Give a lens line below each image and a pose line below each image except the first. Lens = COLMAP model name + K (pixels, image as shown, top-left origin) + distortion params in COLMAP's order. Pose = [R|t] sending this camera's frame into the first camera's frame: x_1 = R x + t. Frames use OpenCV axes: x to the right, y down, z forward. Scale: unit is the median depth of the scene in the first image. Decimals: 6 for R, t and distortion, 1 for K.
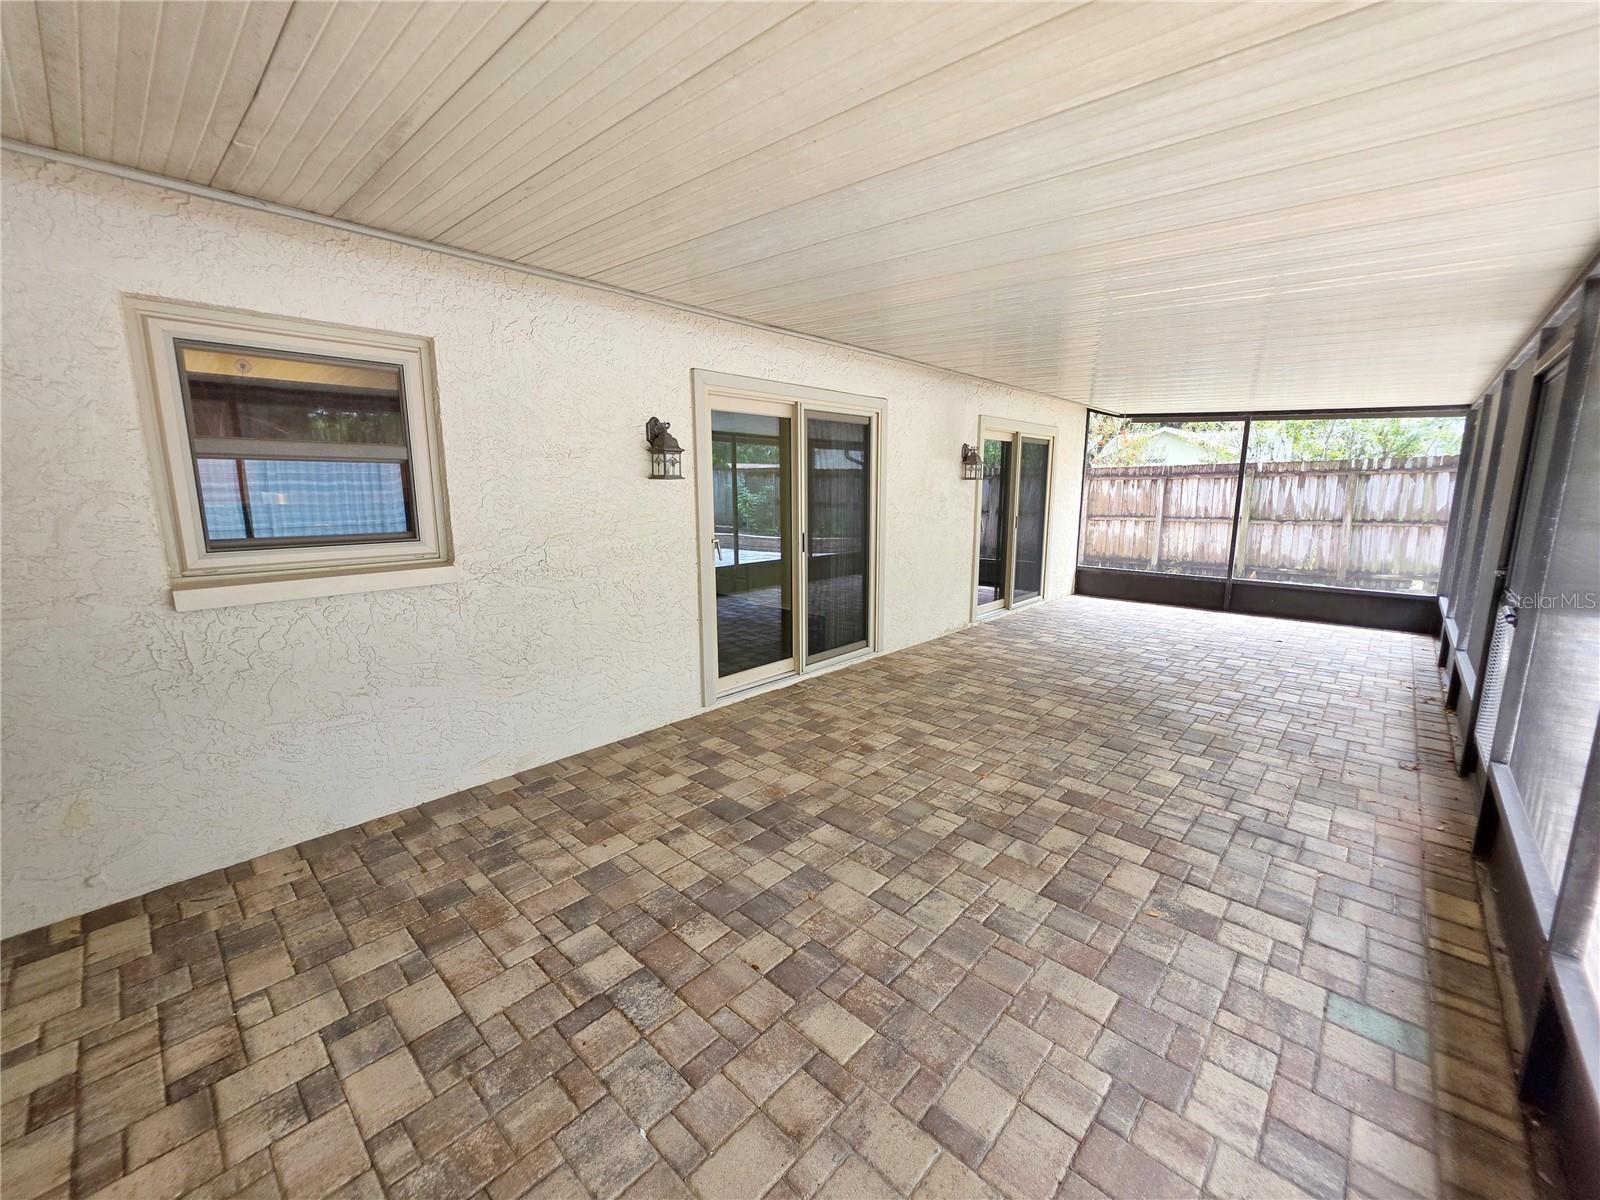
lens RADIAL K [[639.6, 0, 802.4], [0, 639.6, 600.3], [0, 0, 1]] dist [-0.007515, 0.002355]
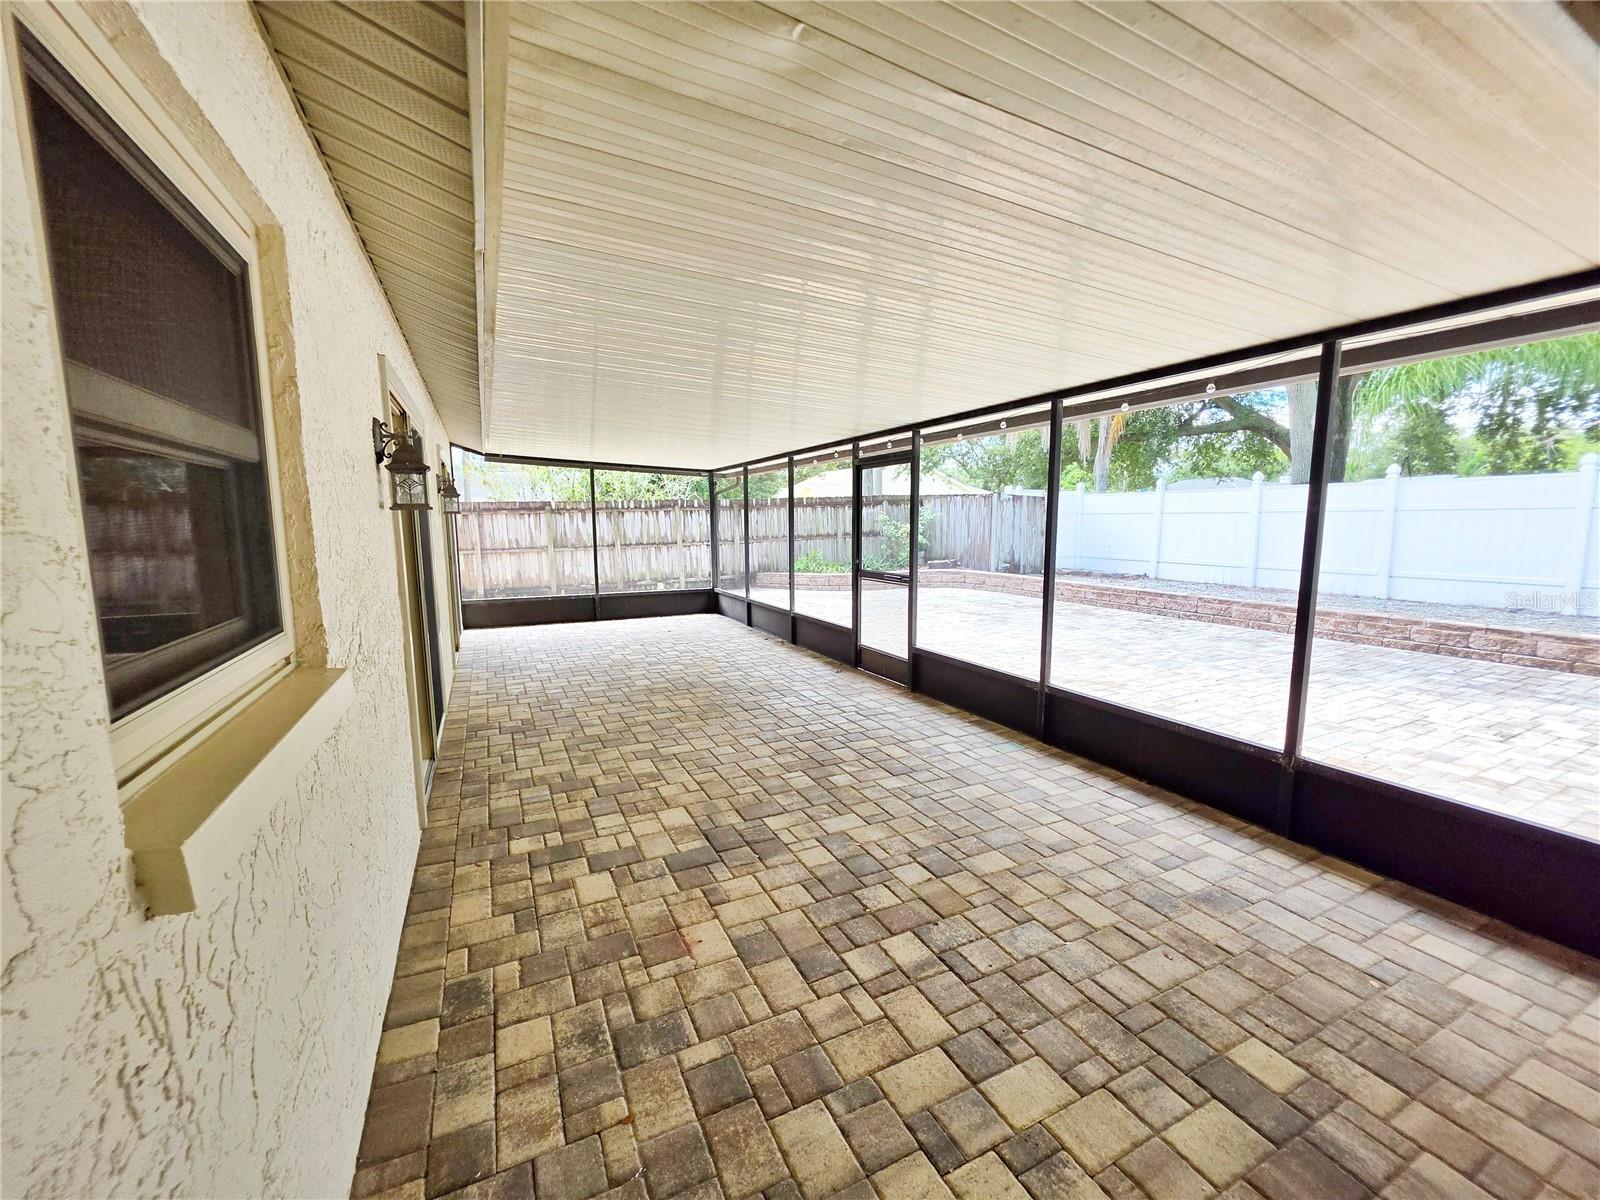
lens RADIAL K [[639.6, 0, 797.4], [0, 639.6, 599.9], [0, 0, 1]] dist [-0.007515, 0.002355]
pose [[0.364002, -0.117732, 0.923927, -0.794044], [0.168907, 0.983875, 0.058827, -0.069406], [-0.915955, 0.134645, 0.378018, 0.405117]]
